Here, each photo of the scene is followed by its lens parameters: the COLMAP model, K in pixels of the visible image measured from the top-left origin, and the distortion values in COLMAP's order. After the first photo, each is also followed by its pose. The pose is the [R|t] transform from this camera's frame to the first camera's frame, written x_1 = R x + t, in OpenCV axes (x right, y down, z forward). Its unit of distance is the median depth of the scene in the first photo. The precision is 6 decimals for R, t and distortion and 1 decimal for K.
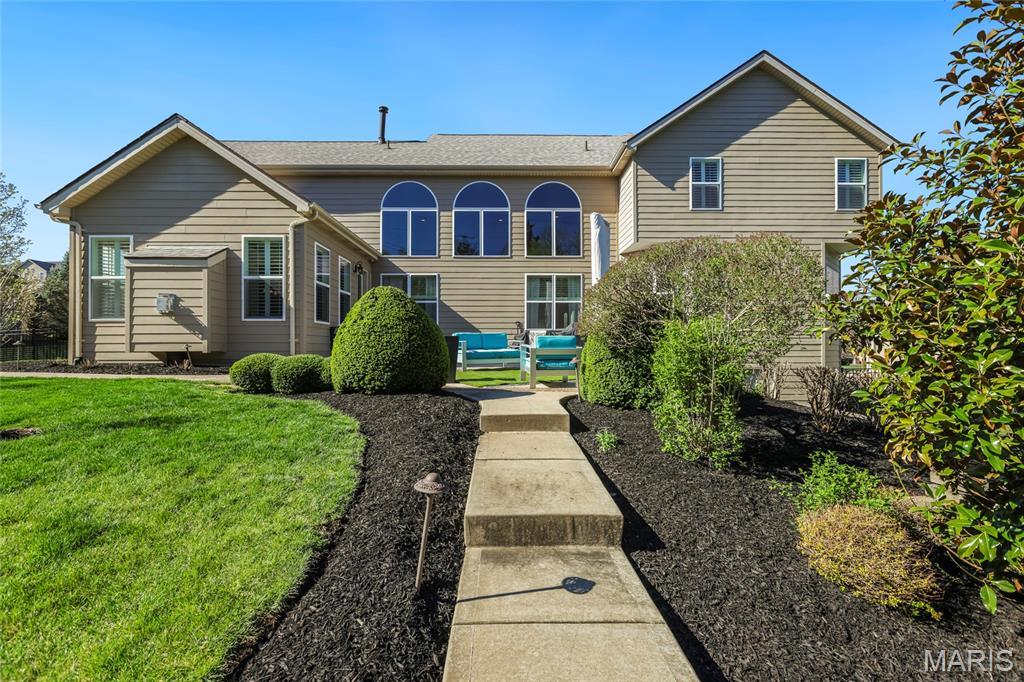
lens RADIAL K [[470.8, 0, 514.0], [0, 470.8, 341.5], [0, 0, 1]] dist [-0.003631, 0.000065]
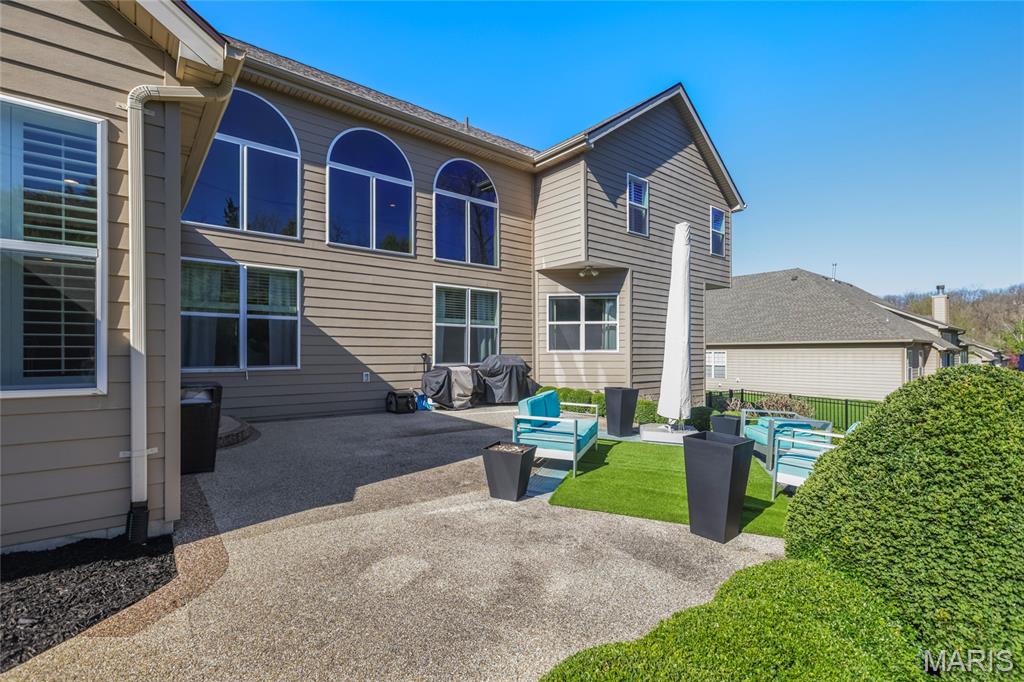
lens RADIAL K [[470.8, 0, 515.7], [0, 470.8, 348.0], [0, 0, 1]] dist [-0.003631, 0.000065]
pose [[0.779748, 0.007248, 0.626052, -0.313461], [-0.008942, 0.999960, -0.000440, -0.050798], [-0.626030, -0.005255, 0.779782, 0.391007]]
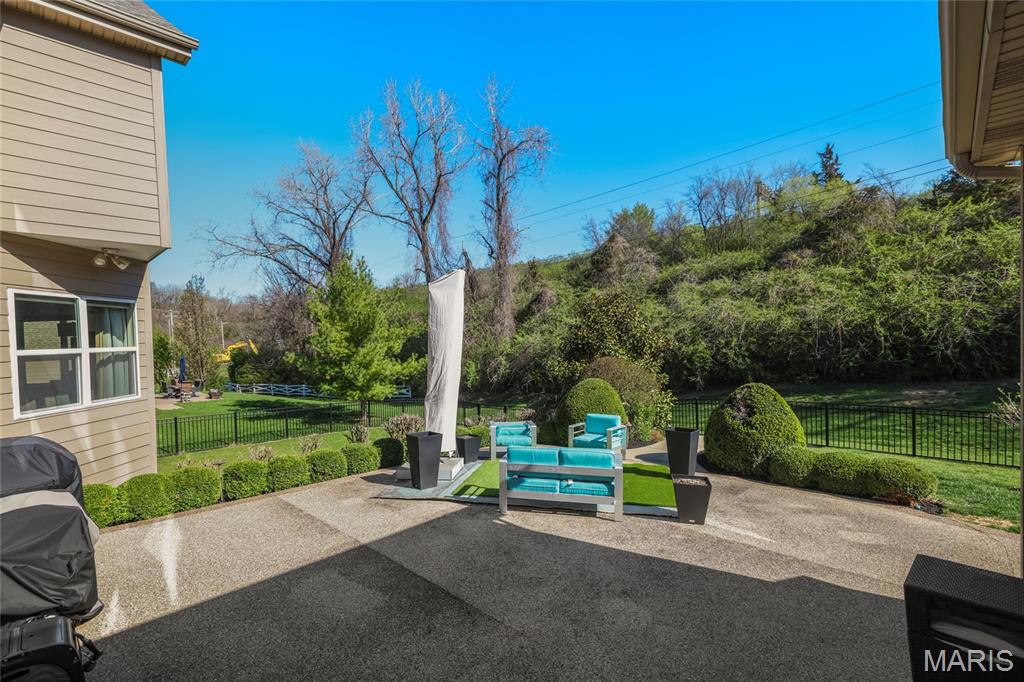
lens RADIAL K [[470.8, 0, 491.6], [0, 470.8, 345.1], [0, 0, 1]] dist [-0.003631, 0.000065]
pose [[-0.697944, 0.009748, 0.716086, -0.284273], [0.024219, 0.999657, 0.009998, -0.090676], [-0.715743, 0.024321, -0.697940, 0.915385]]
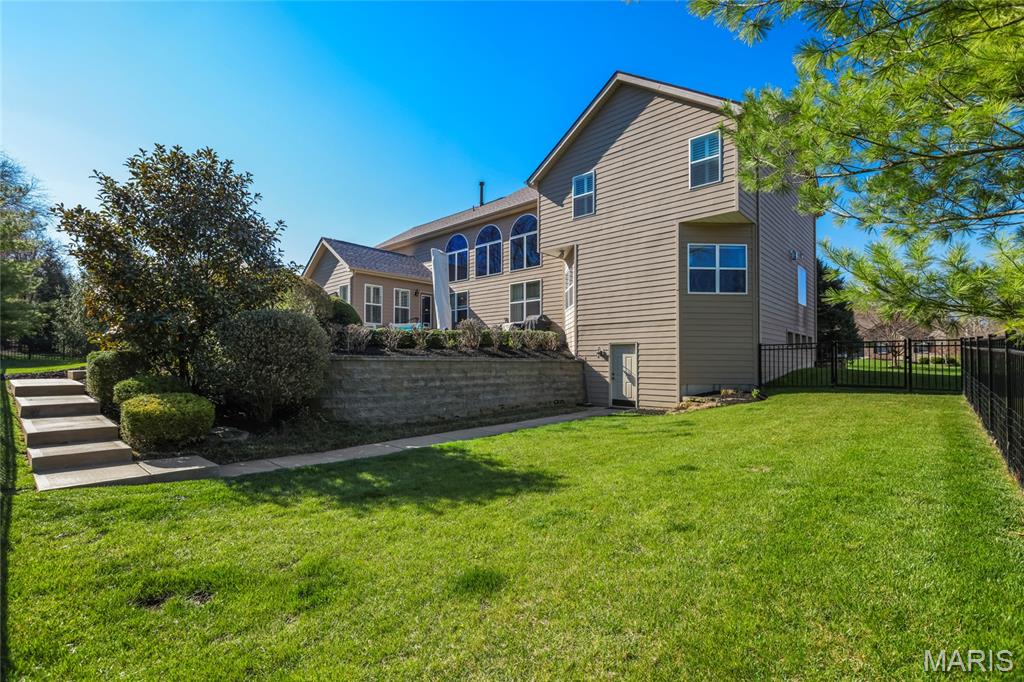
lens RADIAL K [[470.8, 0, 512.6], [0, 470.8, 348.3], [0, 0, 1]] dist [-0.003631, 0.000065]
pose [[0.727729, -0.024978, -0.685410, 0.999071], [0.008550, 0.999589, -0.027350, 0.088303], [0.685811, 0.014043, 0.727644, -0.018228]]
